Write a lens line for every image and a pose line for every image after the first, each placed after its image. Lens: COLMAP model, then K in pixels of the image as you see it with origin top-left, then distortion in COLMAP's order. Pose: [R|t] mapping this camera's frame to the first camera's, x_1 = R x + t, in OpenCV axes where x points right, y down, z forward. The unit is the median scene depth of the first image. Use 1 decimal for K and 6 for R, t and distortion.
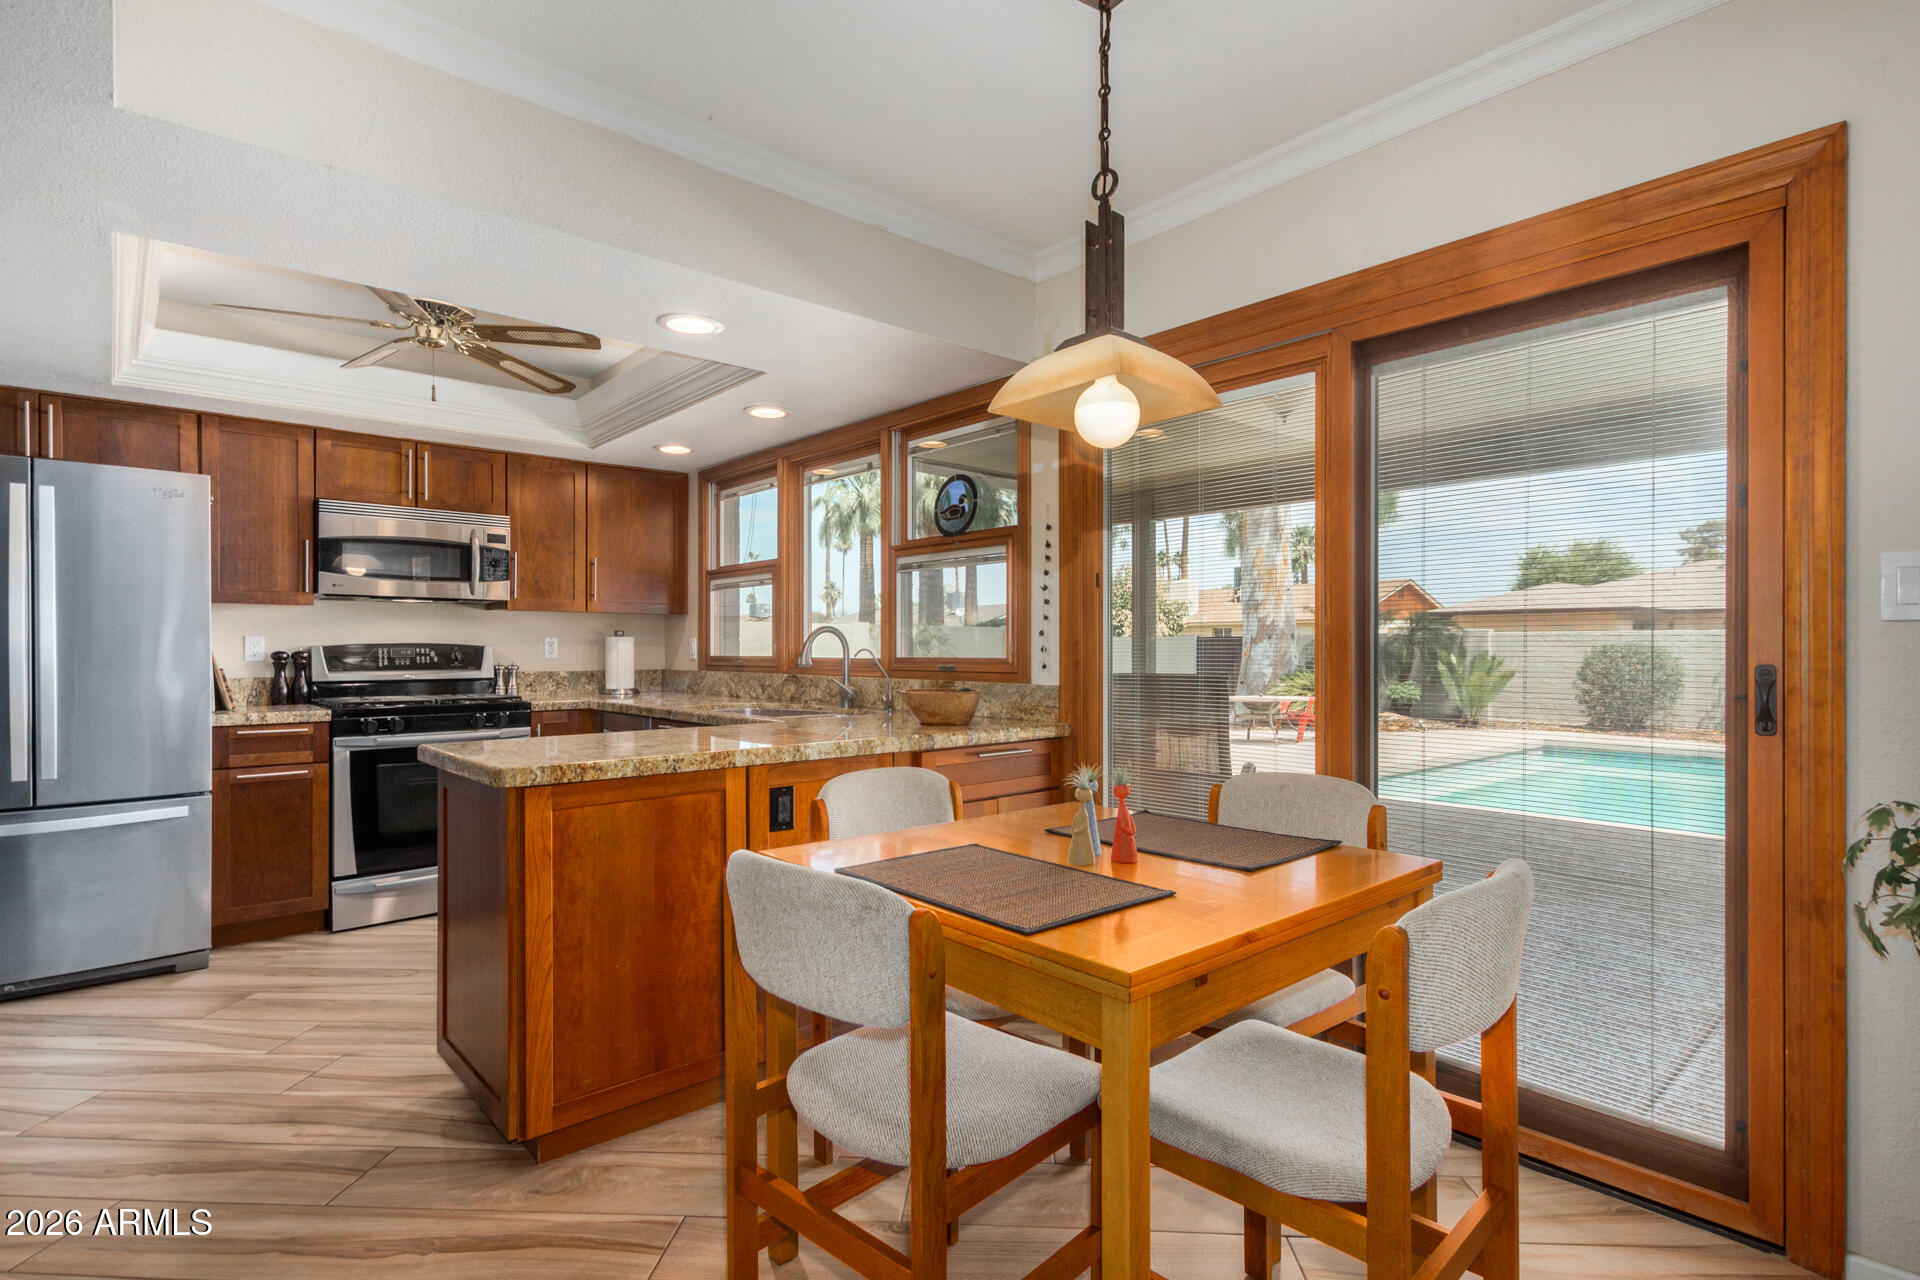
lens RADIAL K [[906.6, 0, 950.4], [0, 906.6, 644.2], [0, 0, 1]] dist [0.004451, 0.000175]
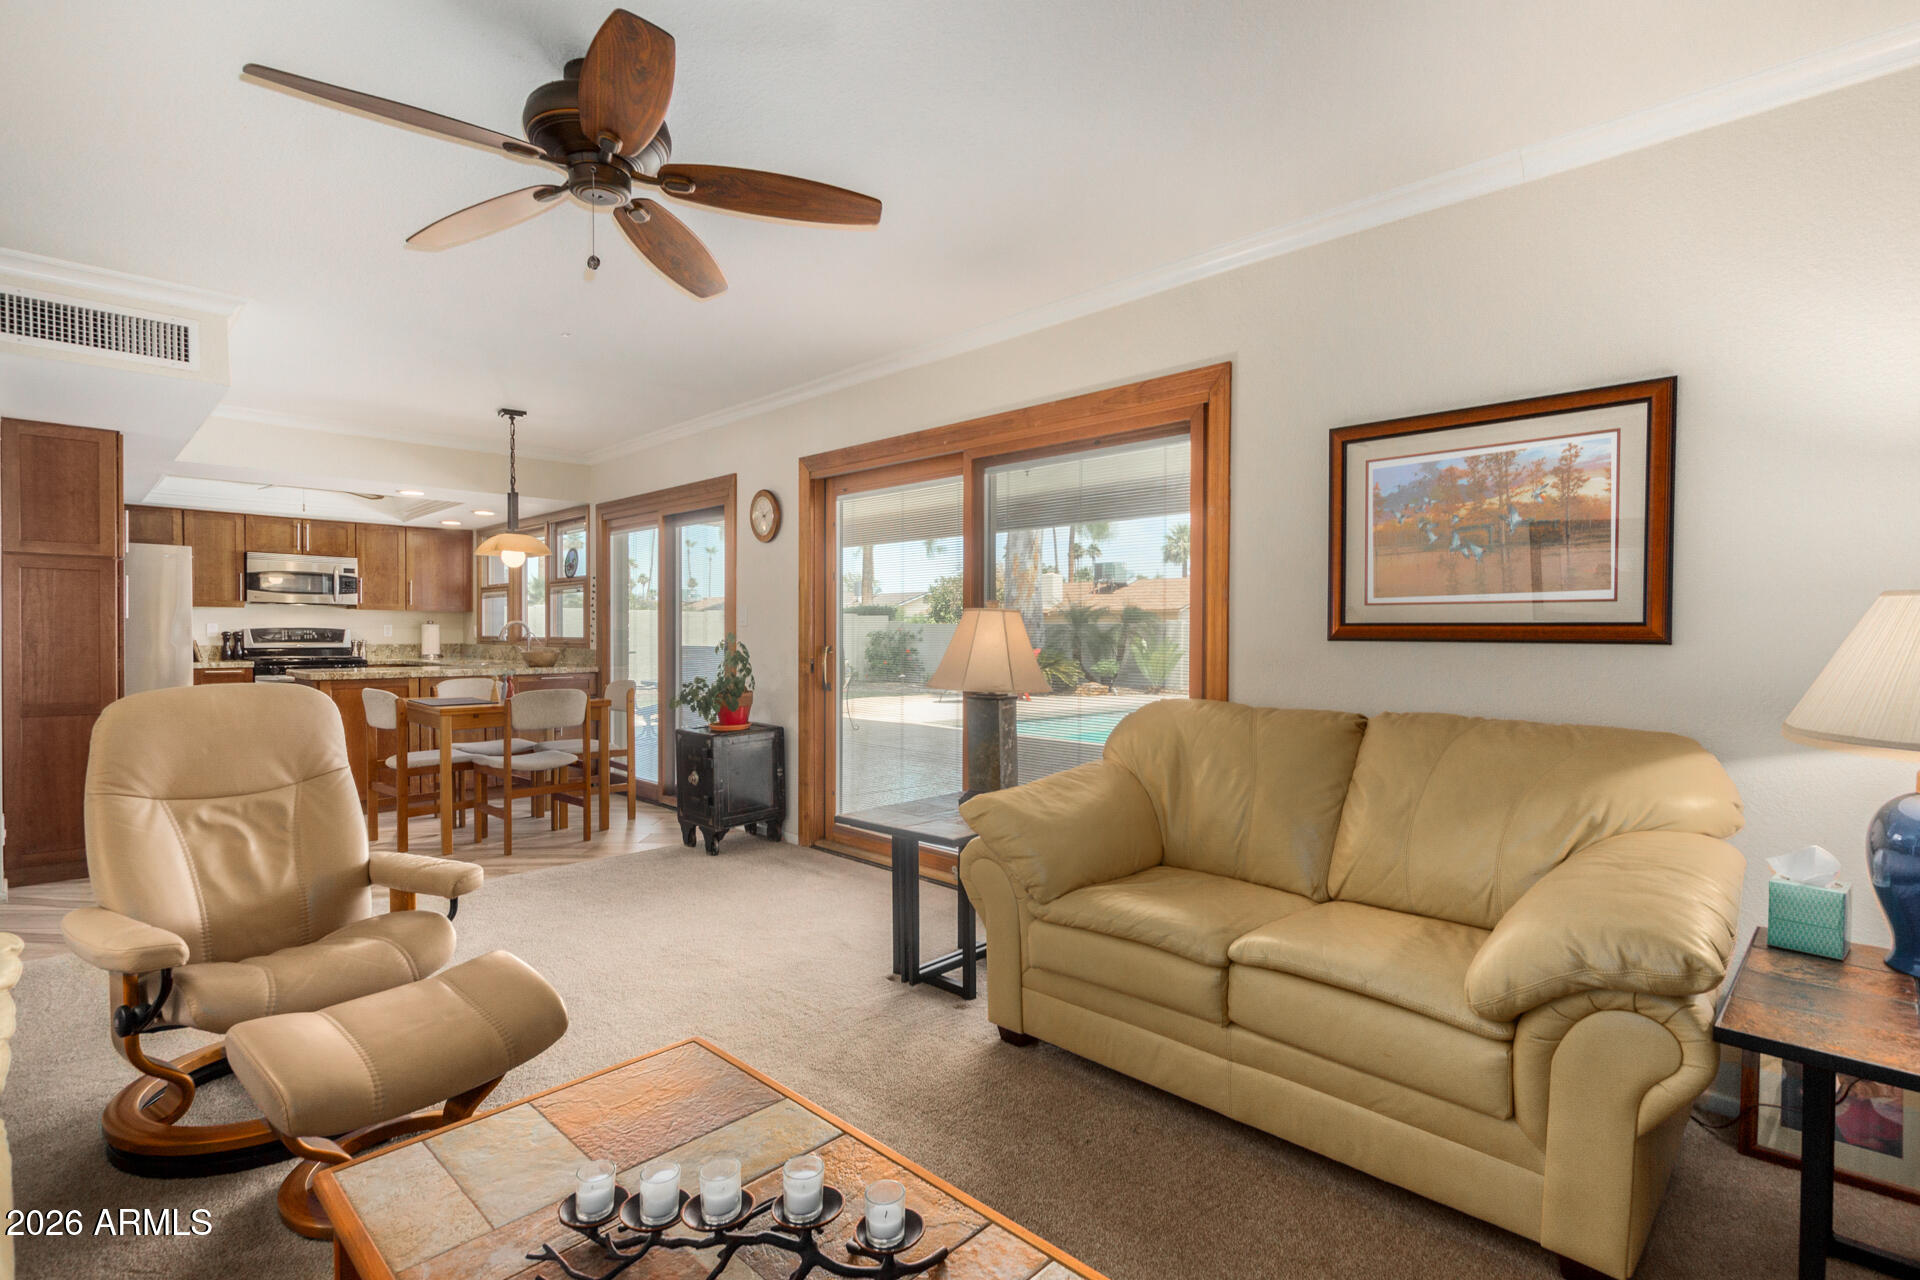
lens RADIAL K [[906.6, 0, 969.6], [0, 906.6, 643.3], [0, 0, 1]] dist [0.004451, 0.000175]
pose [[0.998377, 0.005444, 0.056689, 0.649799], [-0.006336, 0.999859, 0.015567, -0.006538], [-0.056596, -0.015901, 0.998271, -0.908025]]
